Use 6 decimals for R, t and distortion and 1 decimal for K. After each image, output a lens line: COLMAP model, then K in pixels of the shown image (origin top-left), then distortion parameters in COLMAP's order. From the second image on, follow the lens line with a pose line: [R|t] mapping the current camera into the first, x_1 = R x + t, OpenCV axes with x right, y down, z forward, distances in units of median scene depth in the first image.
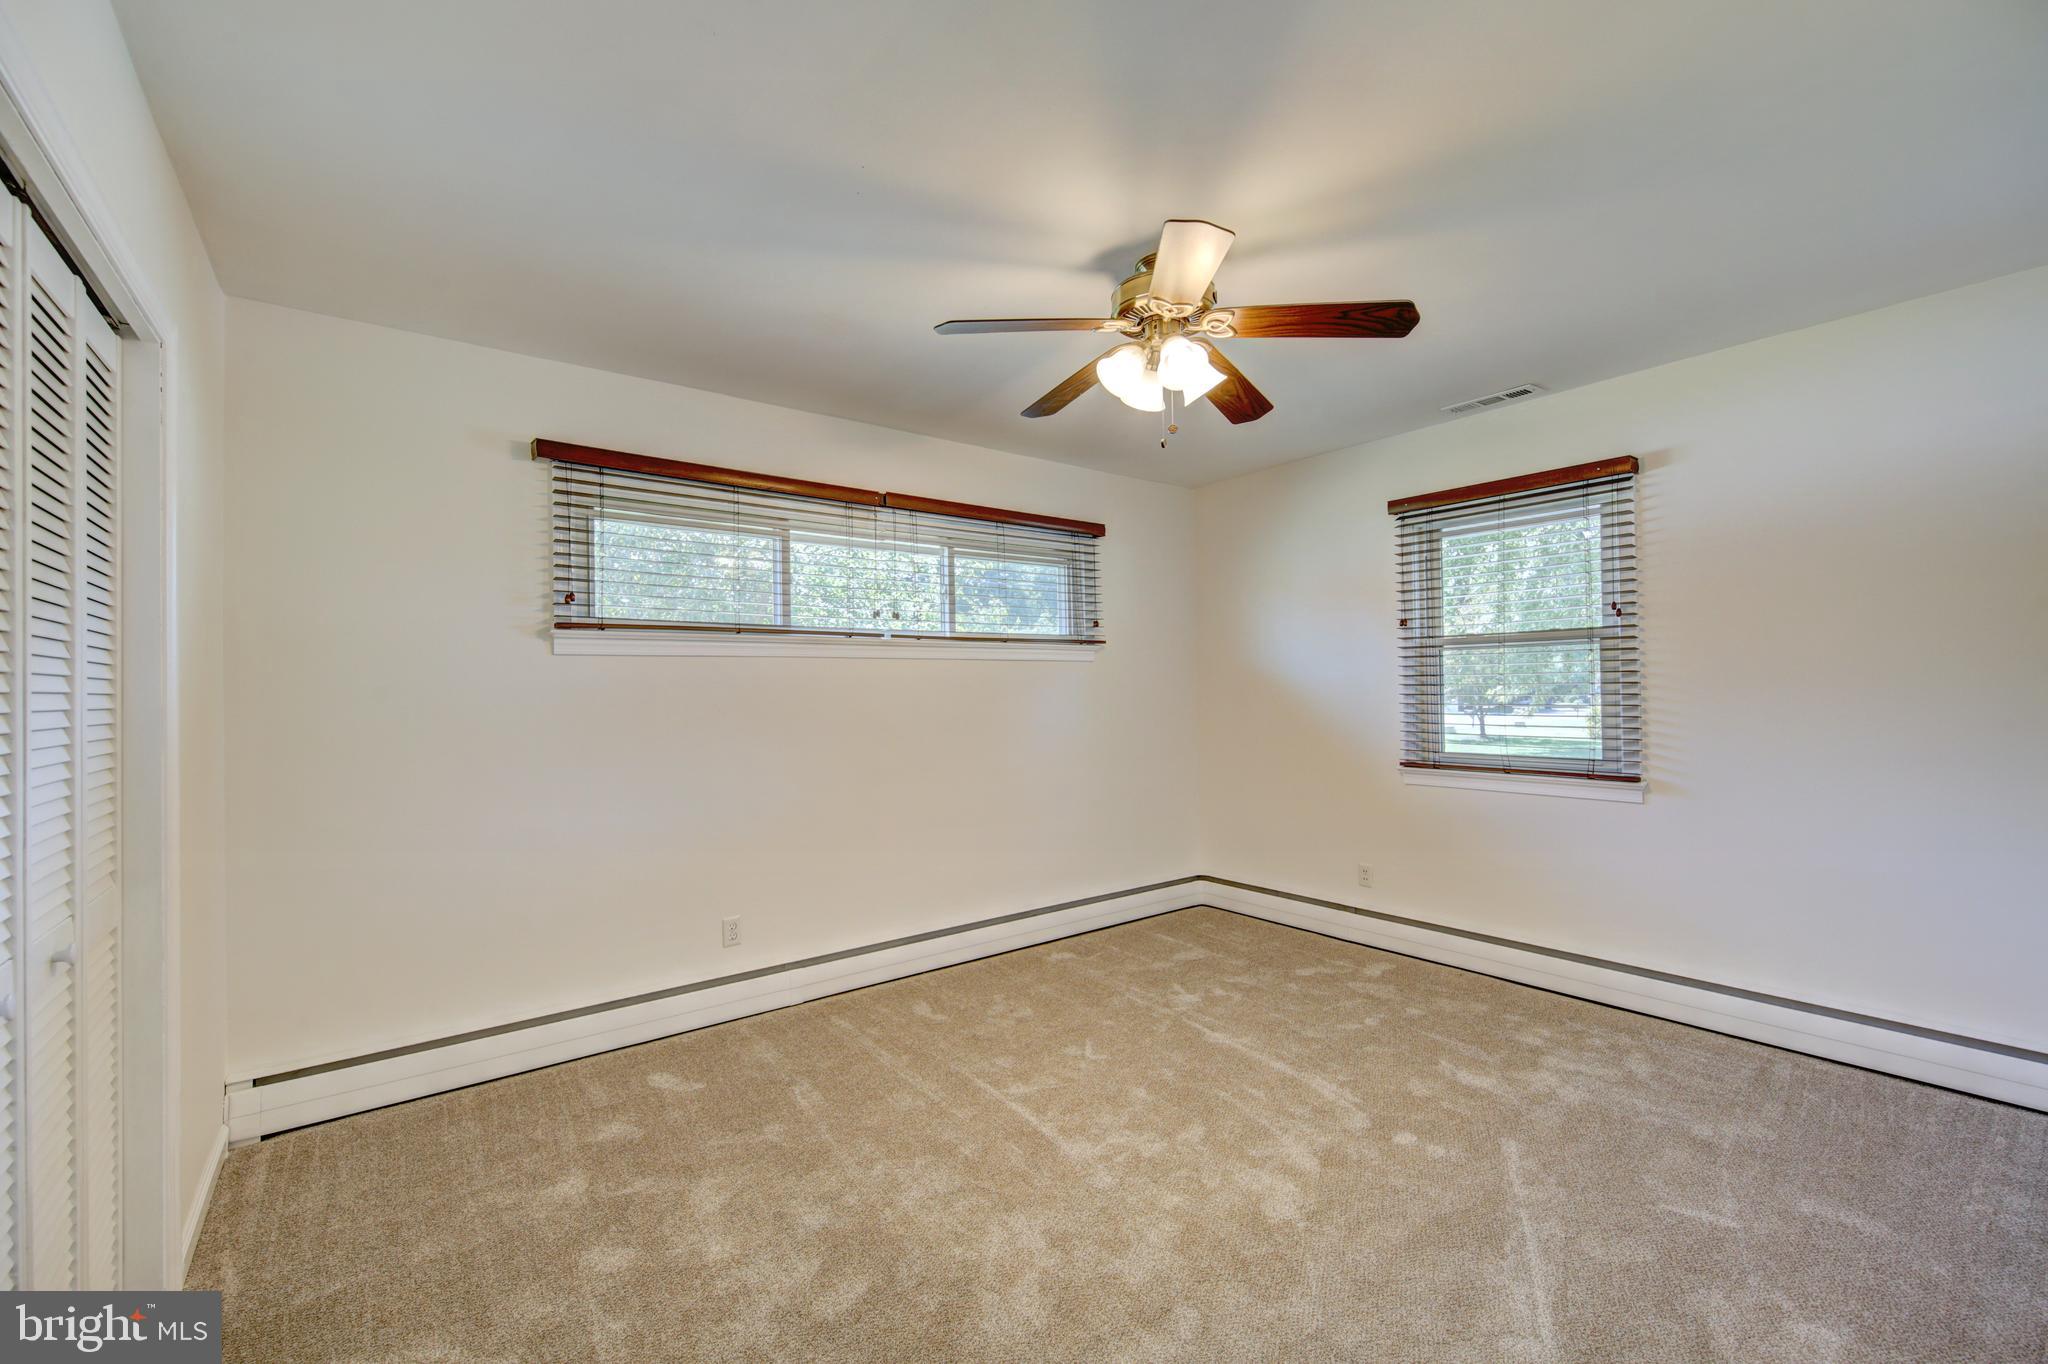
lens RADIAL K [[840.6, 0, 1015.9], [0, 840.6, 685.0], [0, 0, 1]] dist [-0.004555, -0.001140]
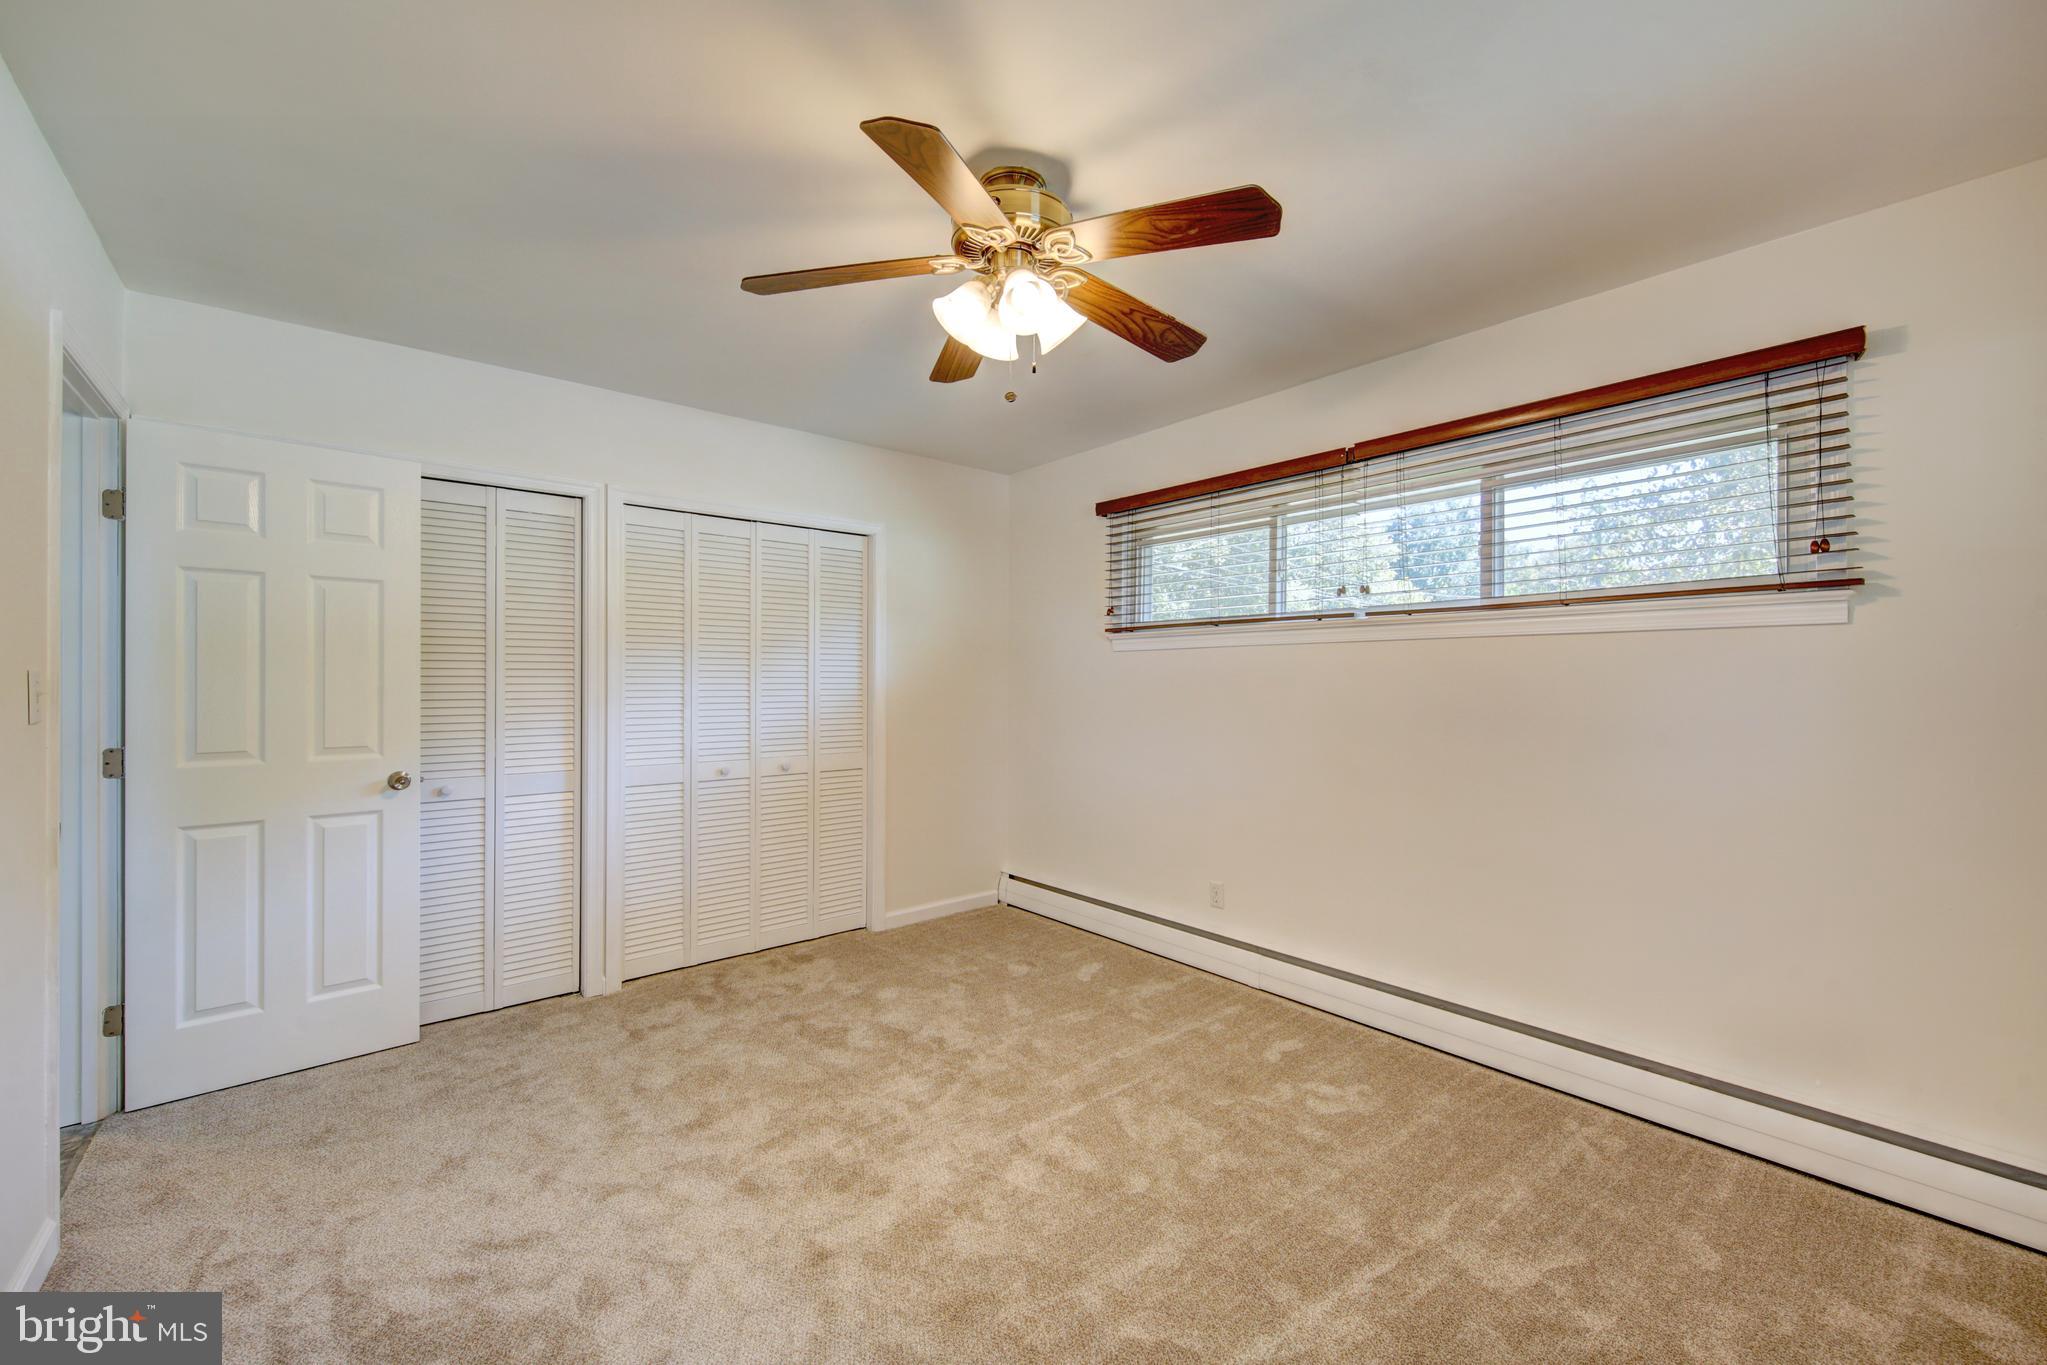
lens RADIAL K [[811.5, 0, 1013.6], [0, 811.5, 679.2], [0, 0, 1]] dist [0.006911, -0.002886]
pose [[0.037528, 0.013891, -0.999199, 0.708529], [0.007424, 0.999872, 0.014179, -0.008479], [0.999268, -0.007951, 0.037420, 0.678675]]
